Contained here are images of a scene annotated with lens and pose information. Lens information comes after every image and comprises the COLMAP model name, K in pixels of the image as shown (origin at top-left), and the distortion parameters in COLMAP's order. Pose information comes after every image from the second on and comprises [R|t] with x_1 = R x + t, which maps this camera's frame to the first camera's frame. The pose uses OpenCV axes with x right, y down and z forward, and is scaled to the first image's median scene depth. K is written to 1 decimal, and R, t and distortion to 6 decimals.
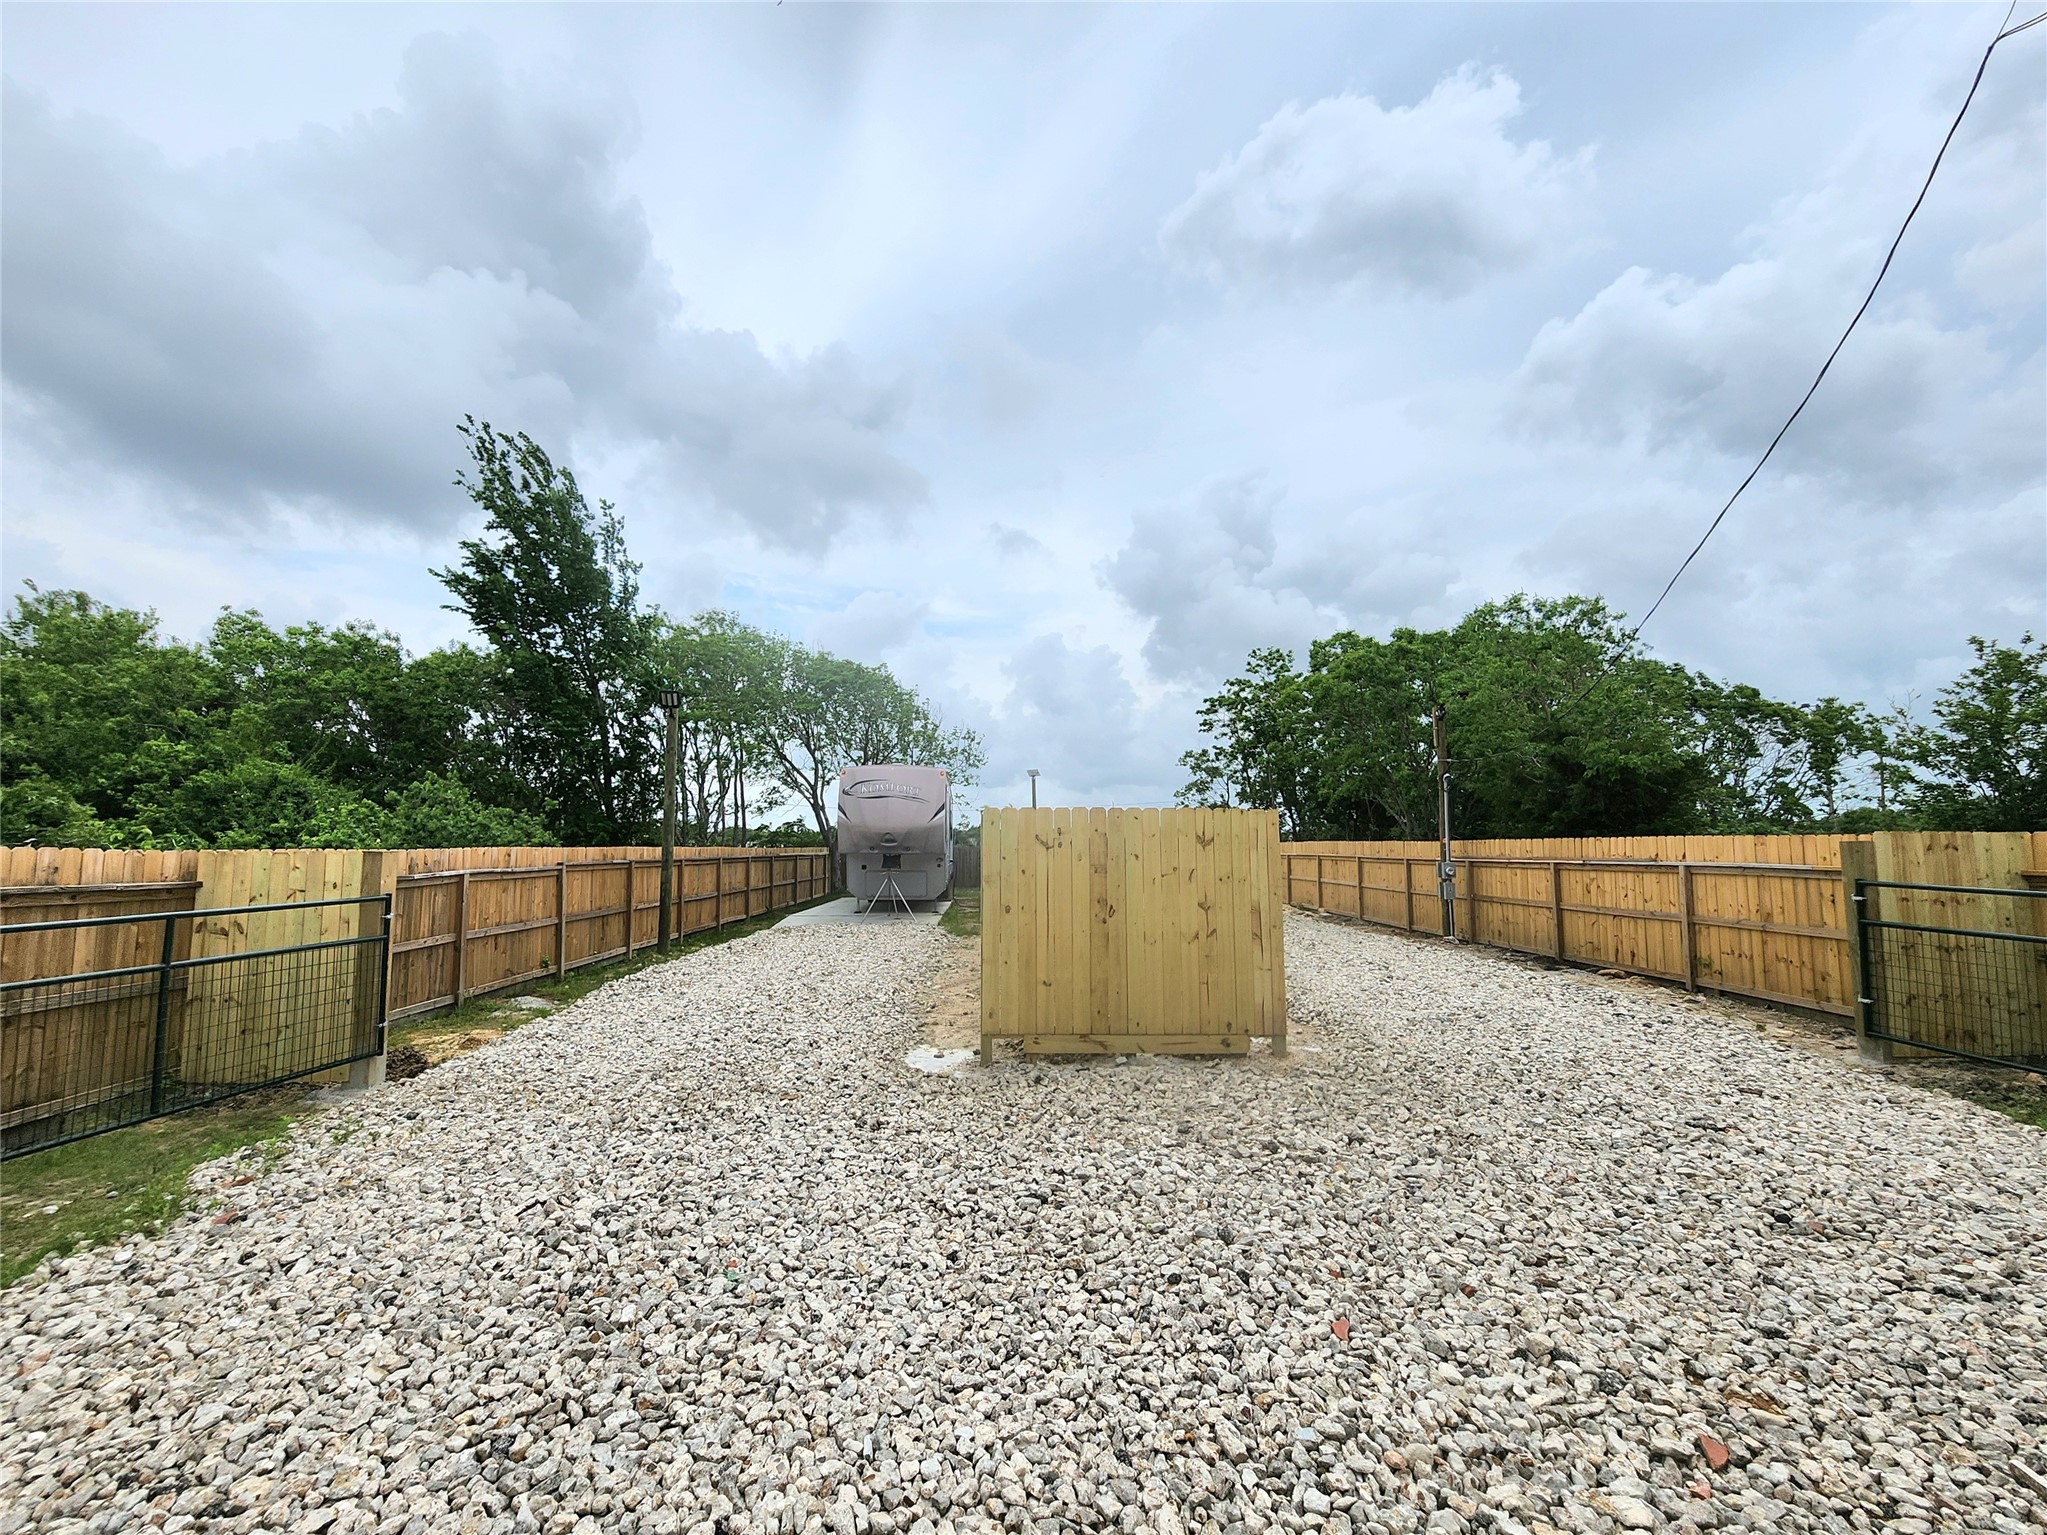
lens RADIAL K [[905.8, 0, 1023.5], [0, 905.8, 767.5], [0, 0, 1]] dist [-0.015938, -0.000144]
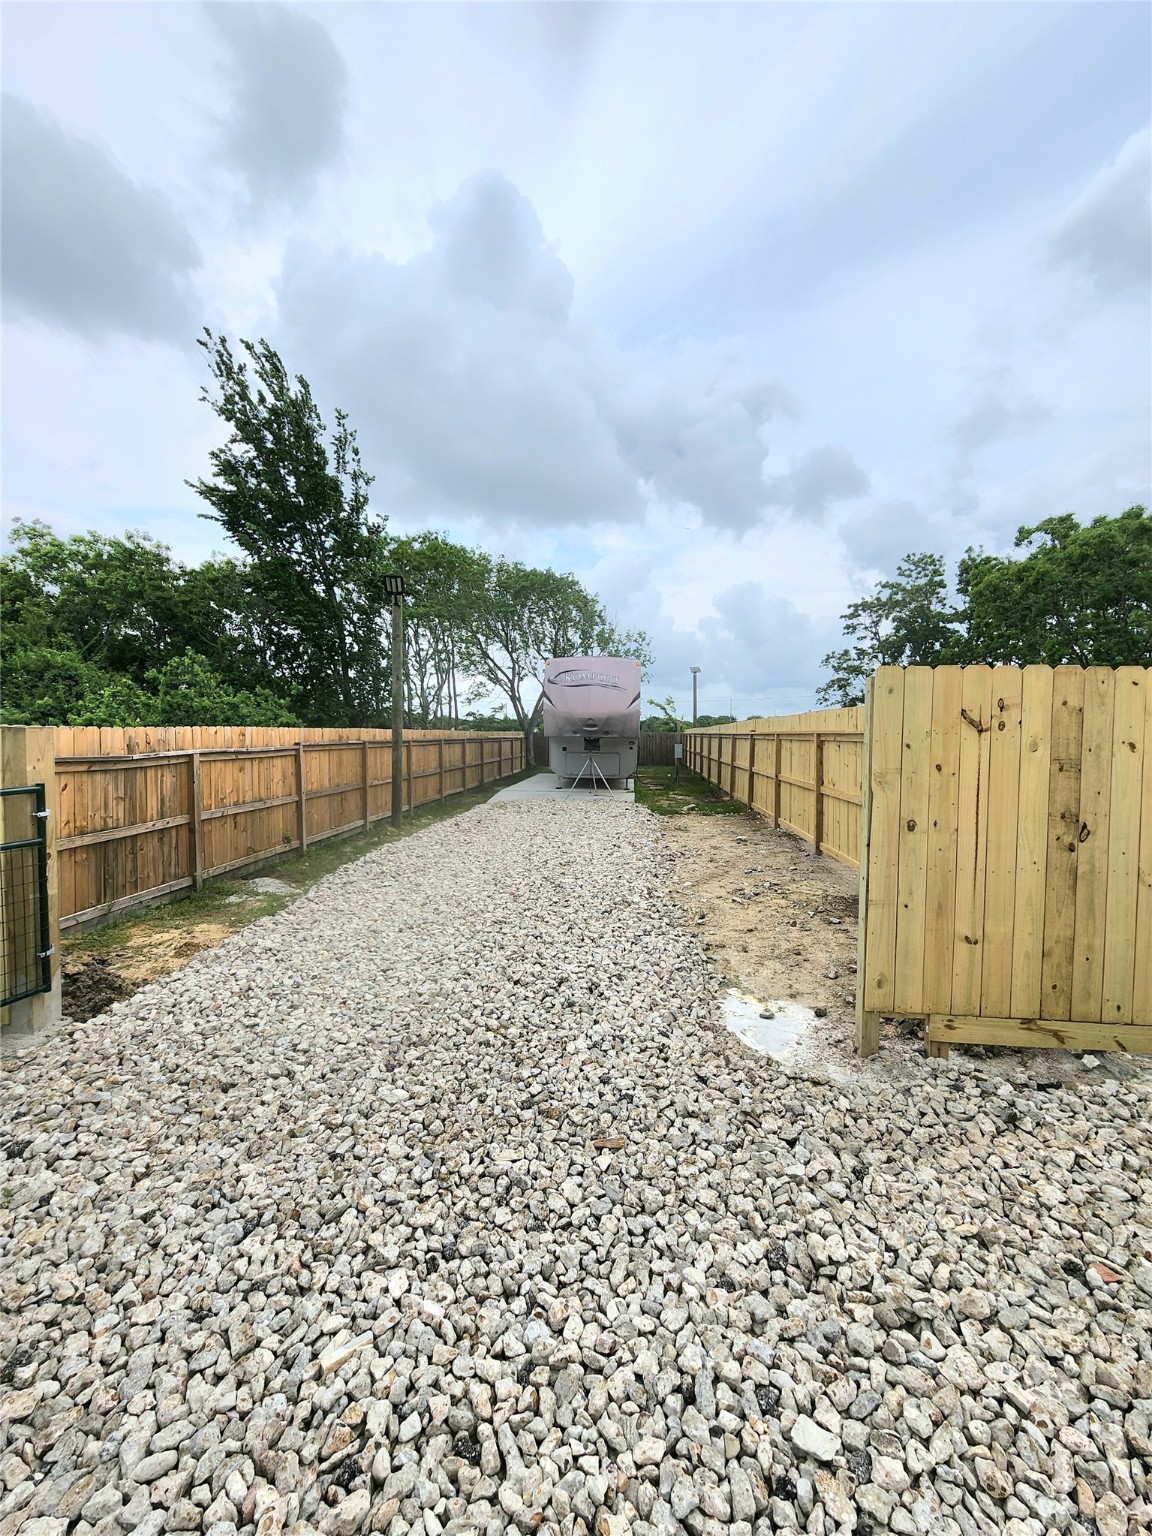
lens RADIAL K [[679.7, 0, 569.2], [0, 679.7, 766.4], [0, 0, 1]] dist [-0.015938, -0.000144]
pose [[0.992005, 0.017126, -0.125029, -0.073177], [0.000035, 0.990712, 0.135980, 0.018342], [0.126196, -0.134897, 0.982791, 0.185044]]
